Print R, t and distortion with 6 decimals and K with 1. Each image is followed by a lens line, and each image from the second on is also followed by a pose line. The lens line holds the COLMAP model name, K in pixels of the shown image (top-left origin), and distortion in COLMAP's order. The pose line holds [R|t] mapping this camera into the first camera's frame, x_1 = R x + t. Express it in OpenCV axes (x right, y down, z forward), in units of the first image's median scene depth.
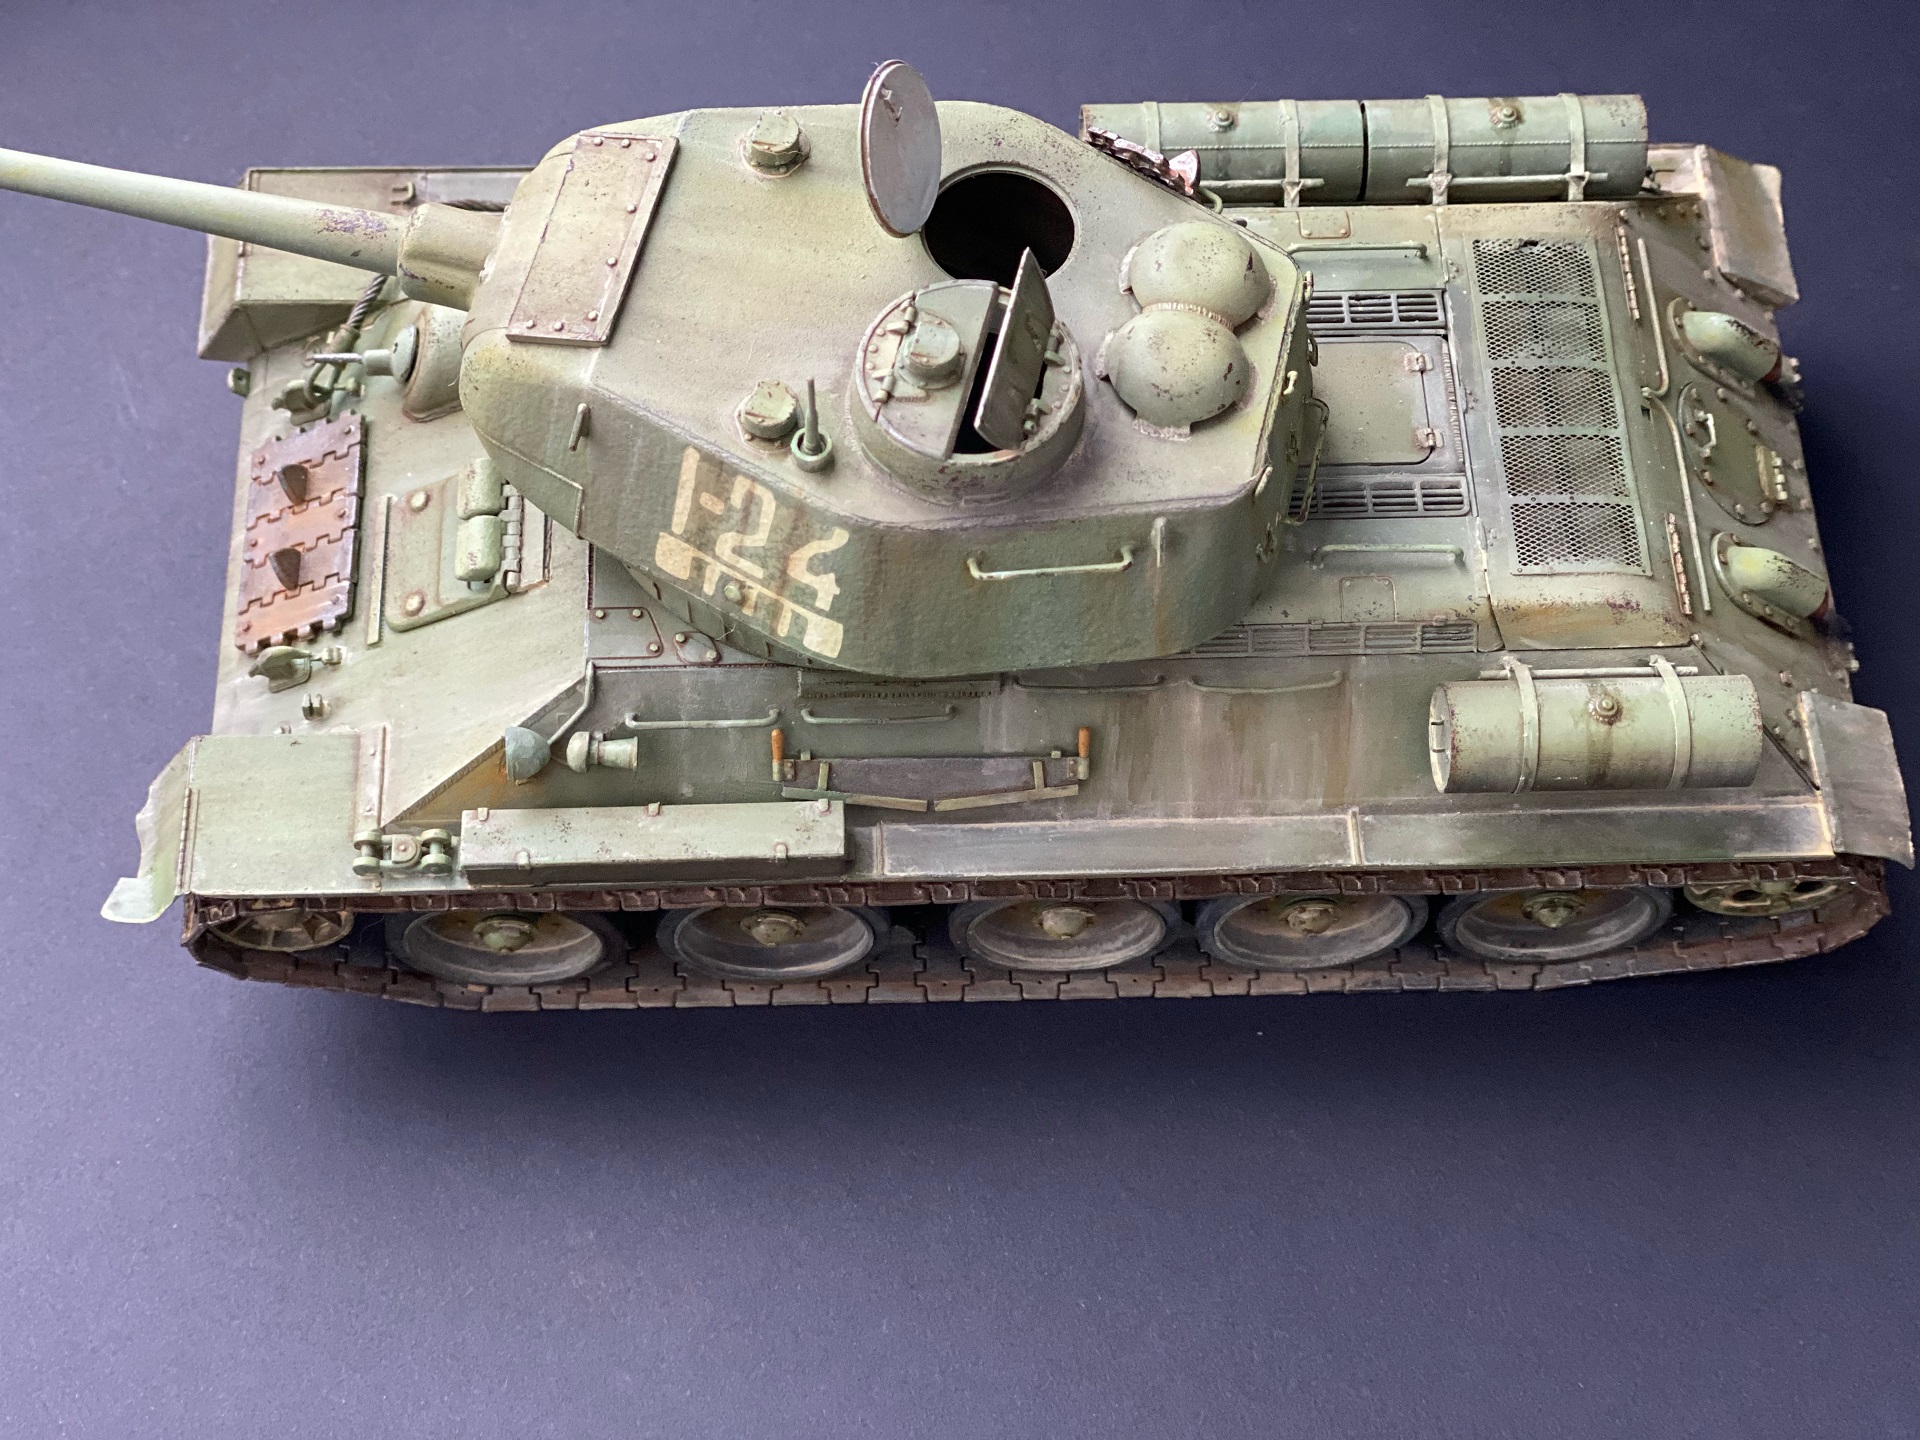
lens RADIAL K [[2951.4, 0, 958.5], [0, 2951.4, 665.7], [0, 0, 1]] dist [0.048566, -0.341916]
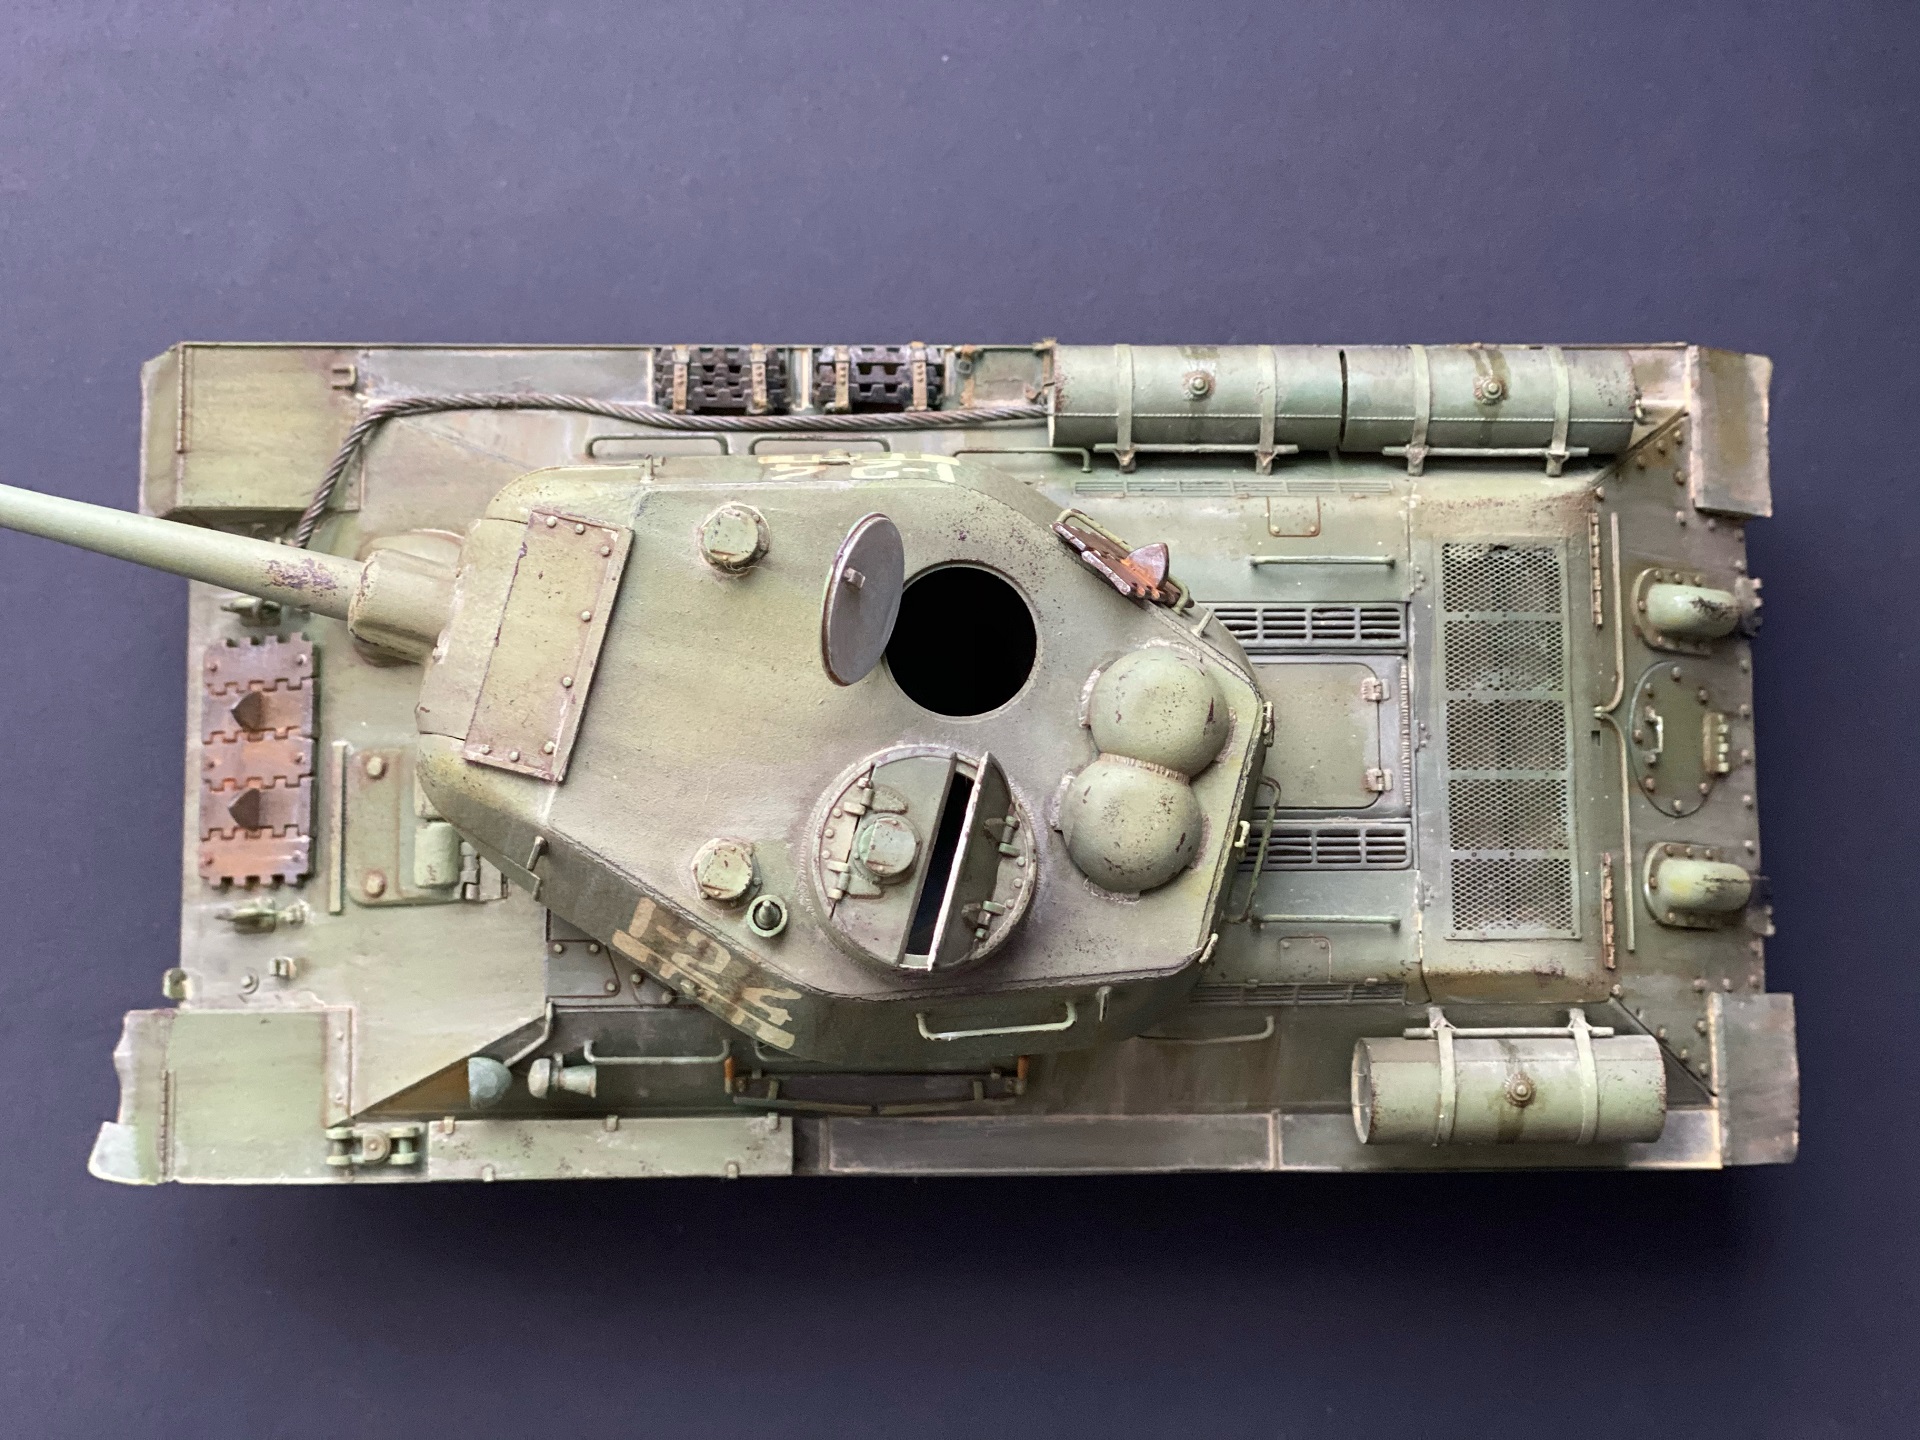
lens RADIAL K [[2951.4, 0, 958.5], [0, 2951.4, 665.7], [0, 0, 1]] dist [0.048566, -0.341916]
pose [[0.999204, 0.030389, 0.025854, -0.011679], [-0.037730, 0.930408, 0.364579, -0.482679], [-0.012976, -0.365264, 0.930814, 0.076803]]
